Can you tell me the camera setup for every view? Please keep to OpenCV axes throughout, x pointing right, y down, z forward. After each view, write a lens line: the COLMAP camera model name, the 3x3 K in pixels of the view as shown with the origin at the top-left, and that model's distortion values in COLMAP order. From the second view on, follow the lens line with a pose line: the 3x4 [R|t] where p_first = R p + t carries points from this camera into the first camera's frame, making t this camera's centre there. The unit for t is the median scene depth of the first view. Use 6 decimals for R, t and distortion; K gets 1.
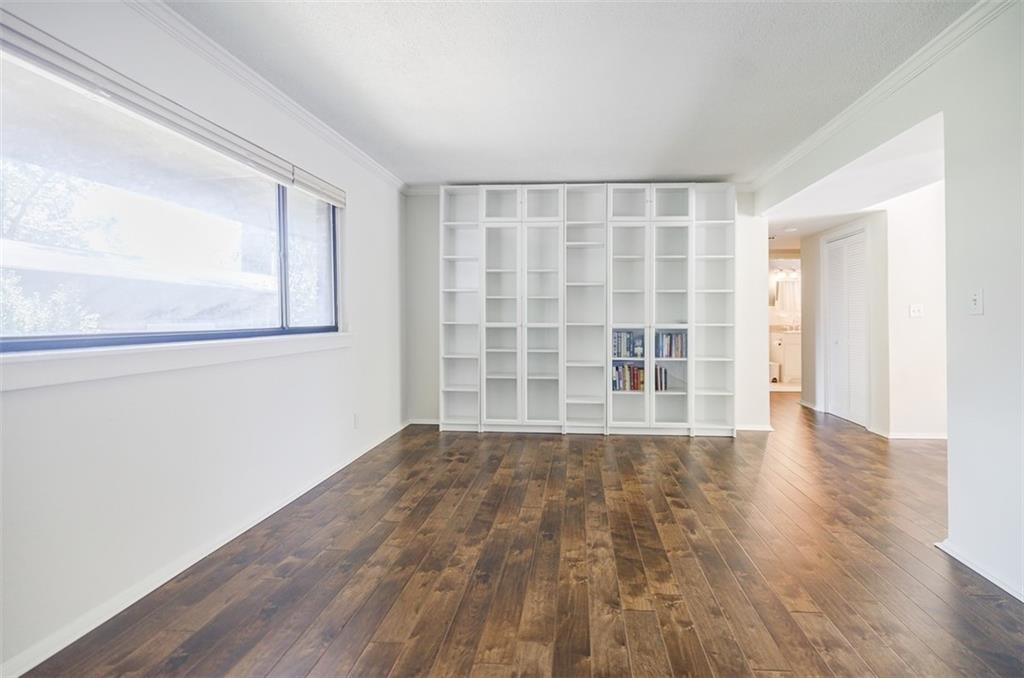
lens RADIAL K [[476.3, 0, 507.0], [0, 476.3, 336.3], [0, 0, 1]] dist [-0.000090, -0.000408]
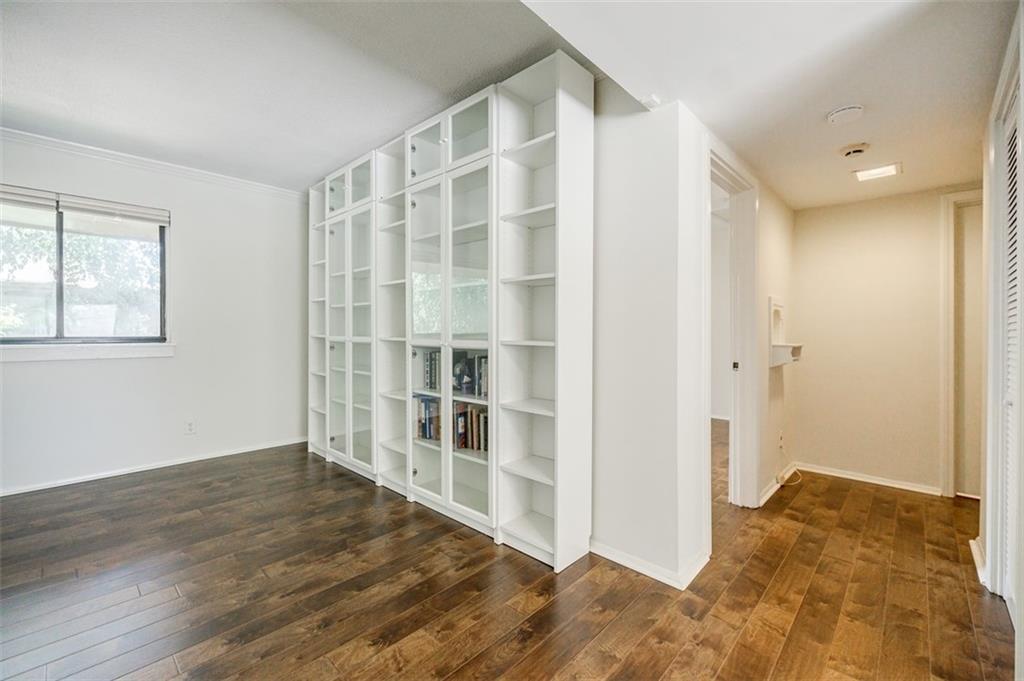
lens RADIAL K [[439.7, 0, 512.0], [0, 439.7, 340.5], [0, 0, 1]] dist [0.002524, 0.000130]
pose [[0.747116, 0.011127, -0.664600, 0.733510], [-0.032117, 0.999296, -0.019374, -0.014876], [0.663917, 0.035820, 0.746948, 0.624919]]
